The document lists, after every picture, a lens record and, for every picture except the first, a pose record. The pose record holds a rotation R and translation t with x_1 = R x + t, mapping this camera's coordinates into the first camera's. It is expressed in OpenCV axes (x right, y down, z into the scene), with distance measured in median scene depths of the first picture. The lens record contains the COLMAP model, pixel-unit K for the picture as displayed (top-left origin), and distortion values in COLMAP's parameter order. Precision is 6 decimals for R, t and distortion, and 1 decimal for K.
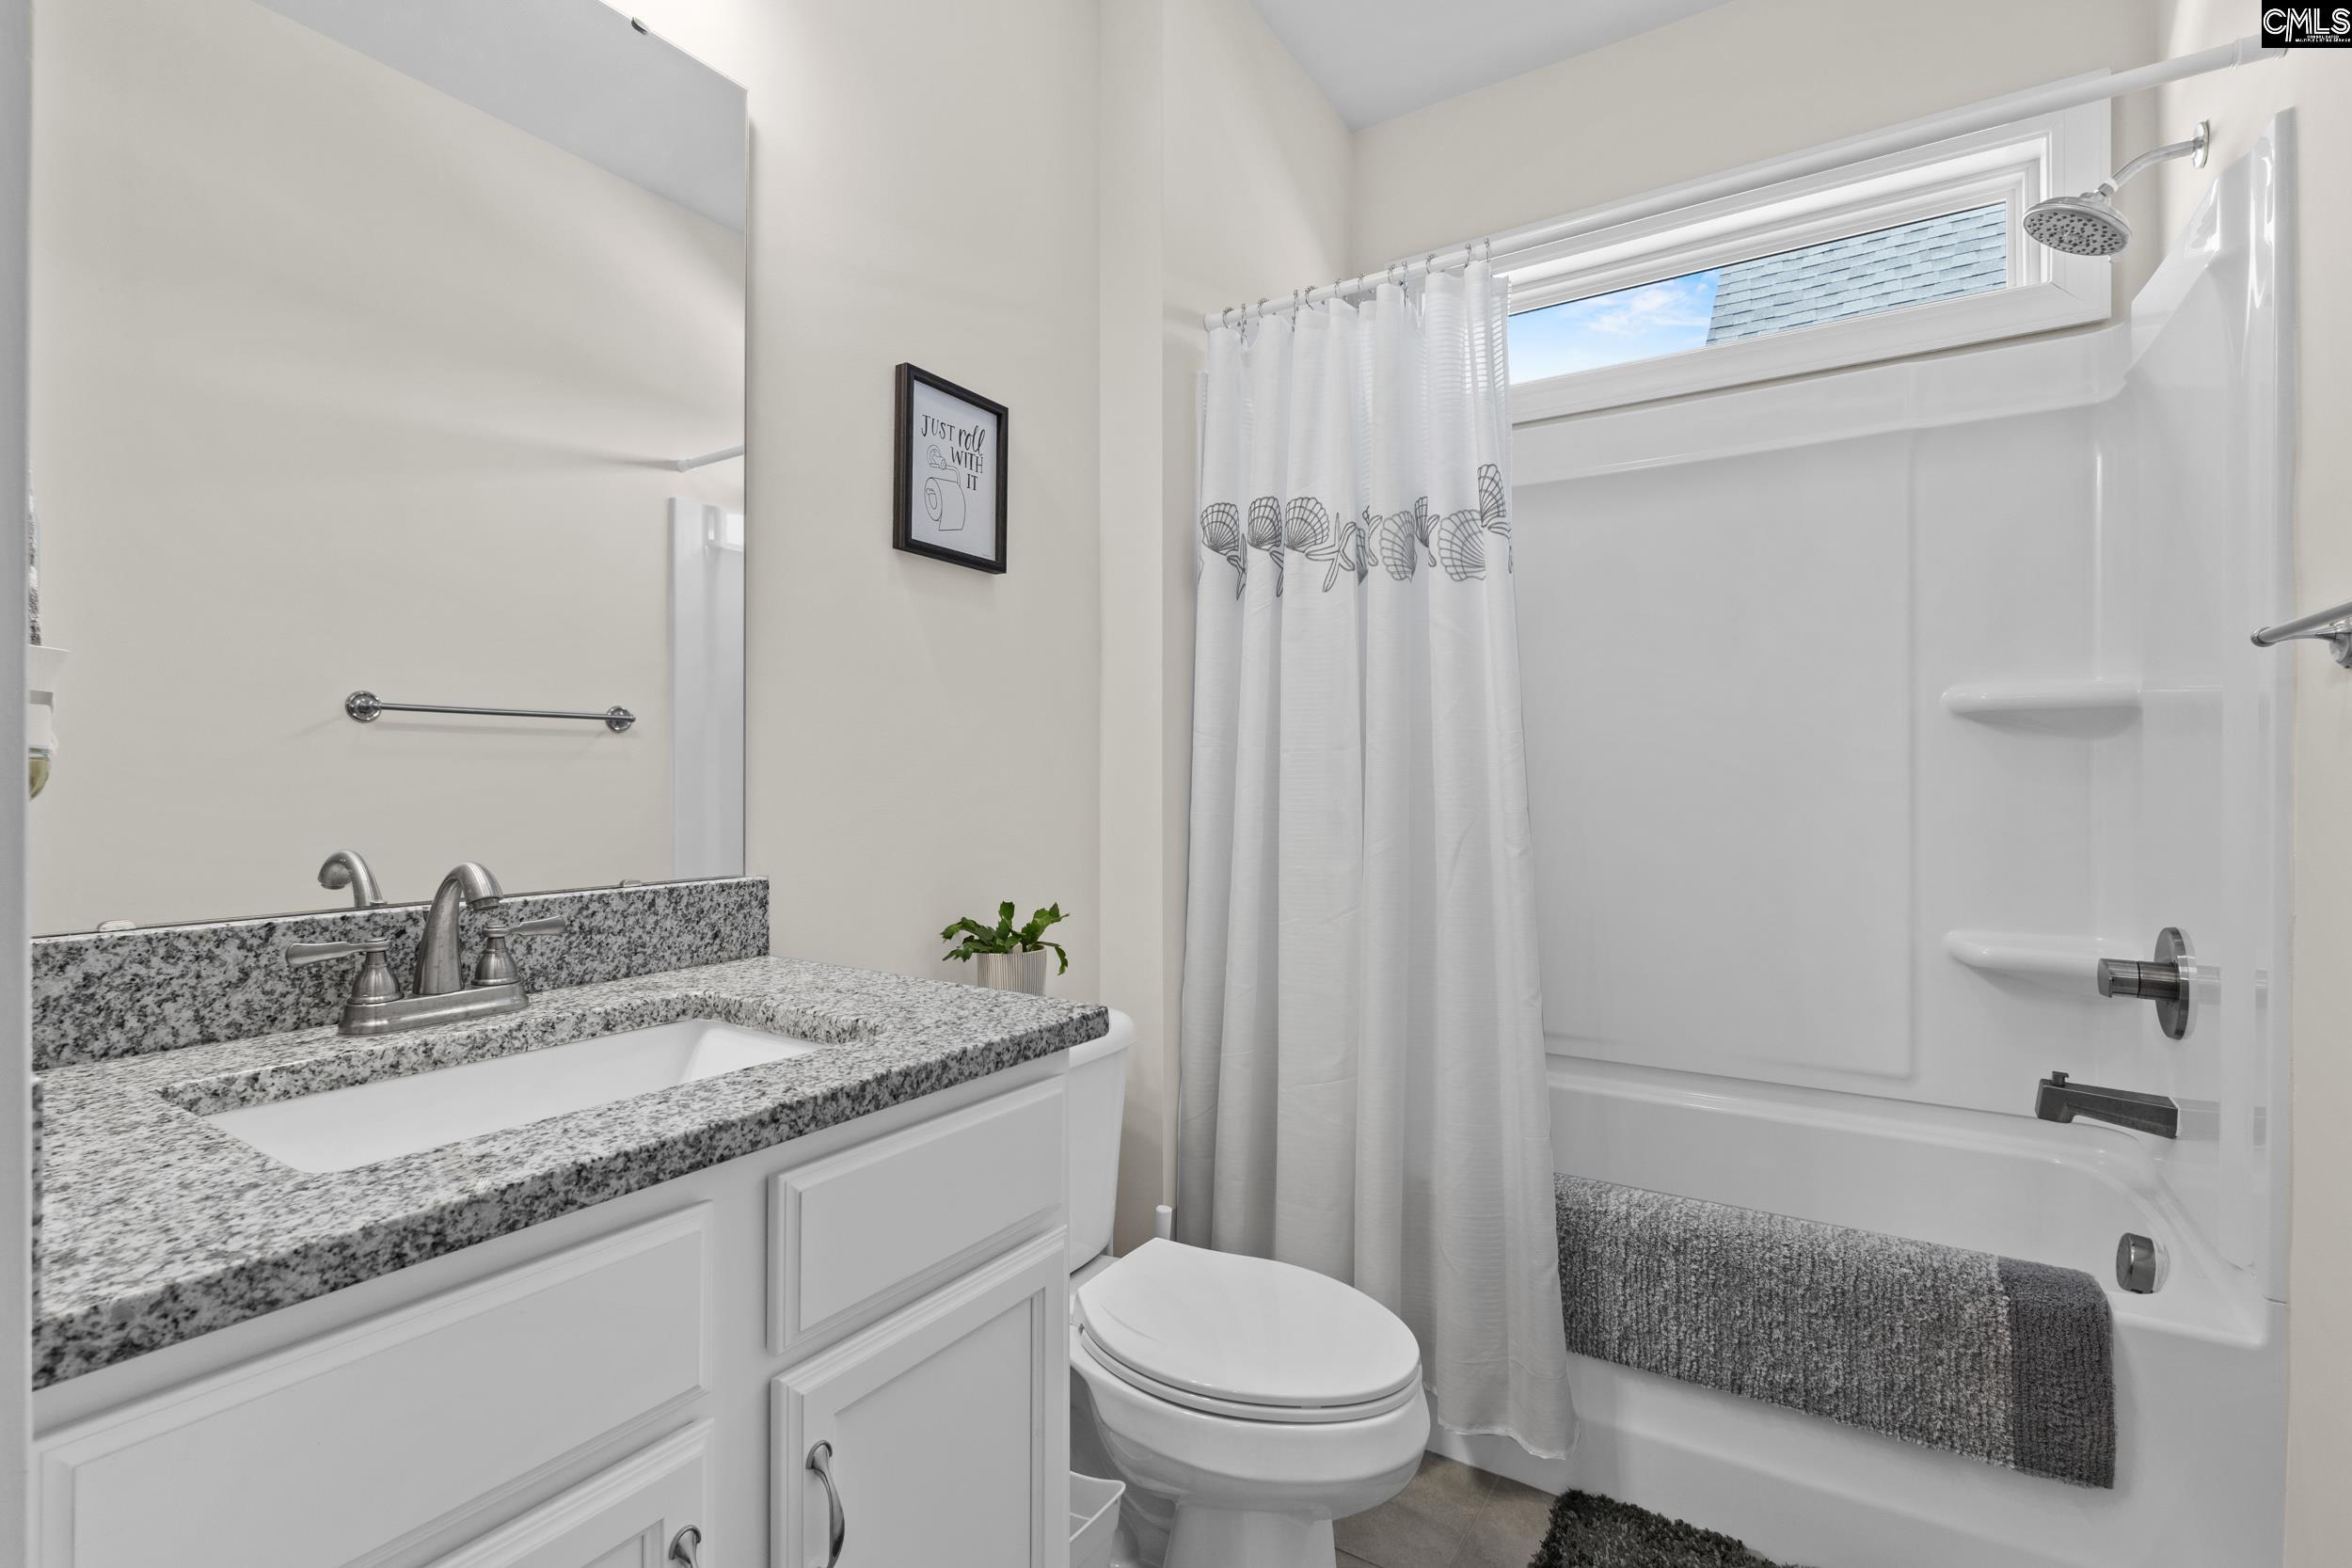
lens RADIAL K [[1083.6, 0, 1176.0], [0, 1083.6, 776.3], [0, 0, 1]] dist [-0.010211, 0.000857]
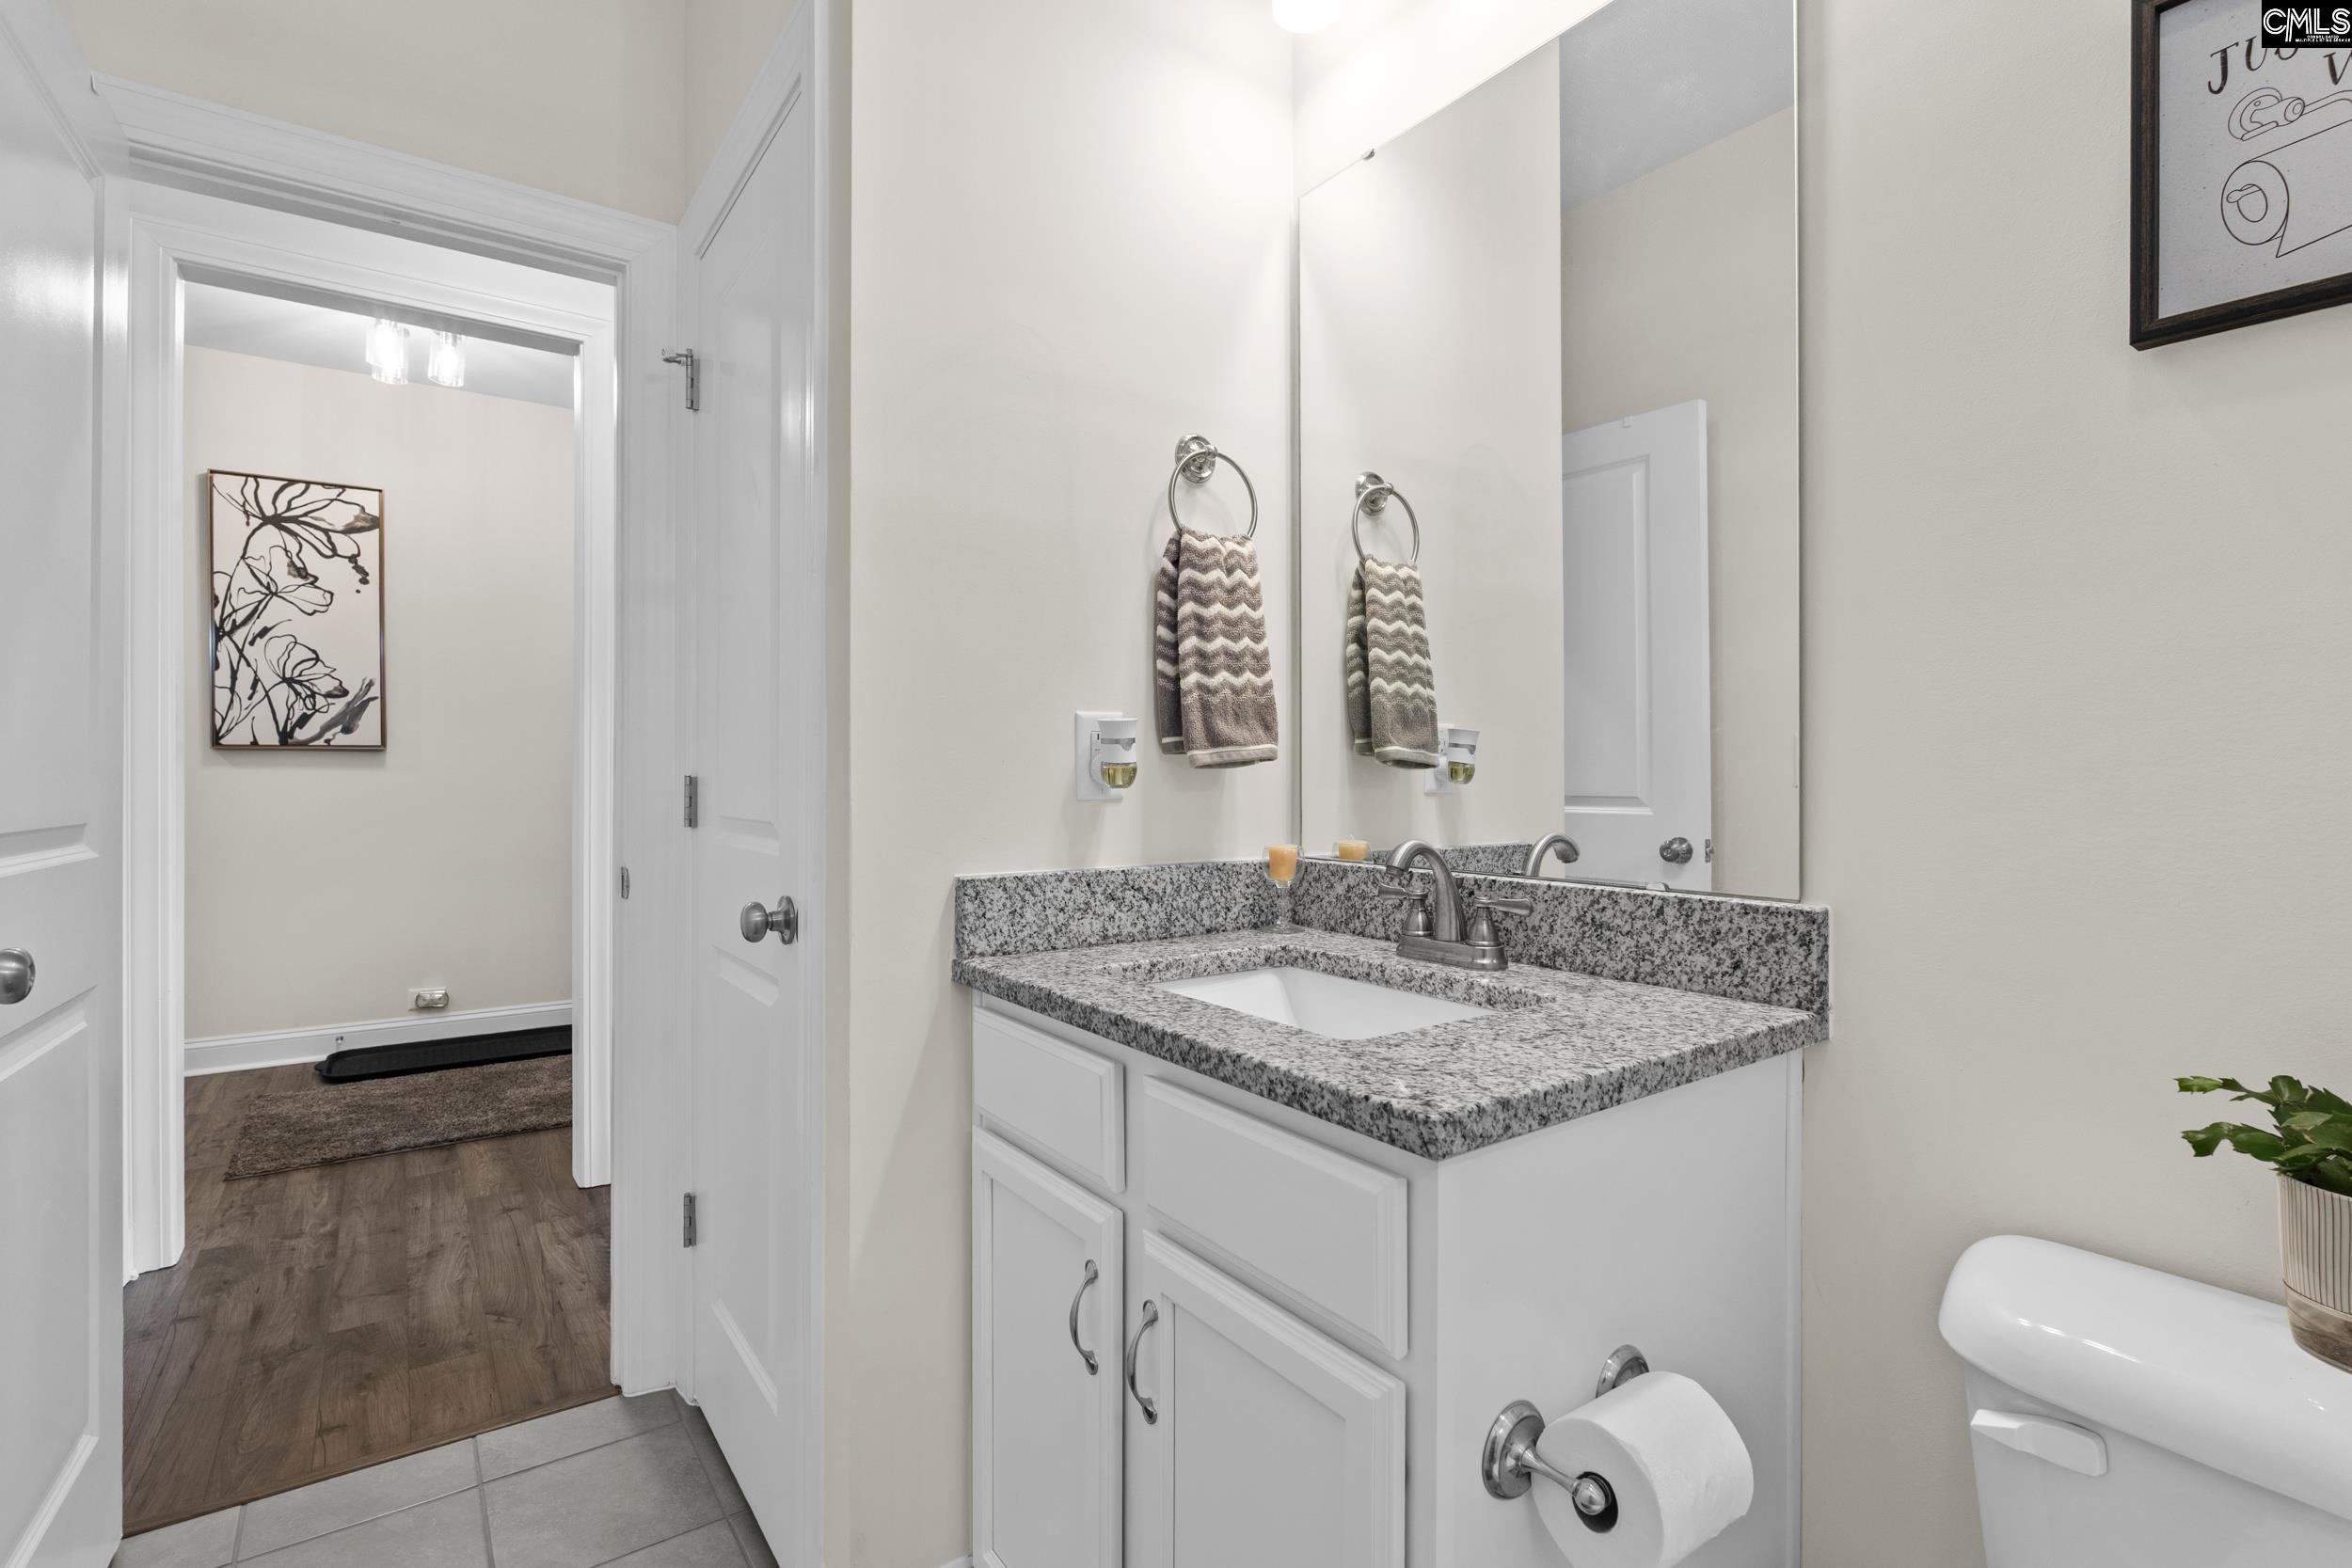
lens RADIAL K [[1083.6, 0, 1170.0], [0, 1083.6, 779.2], [0, 0, 1]] dist [-0.010211, 0.000857]
pose [[-0.373373, 0.001051, -0.927681, 0.555604], [0.000074, 0.999999, 0.001103, 0.003755], [0.927681, 0.000343, -0.373372, 0.996089]]
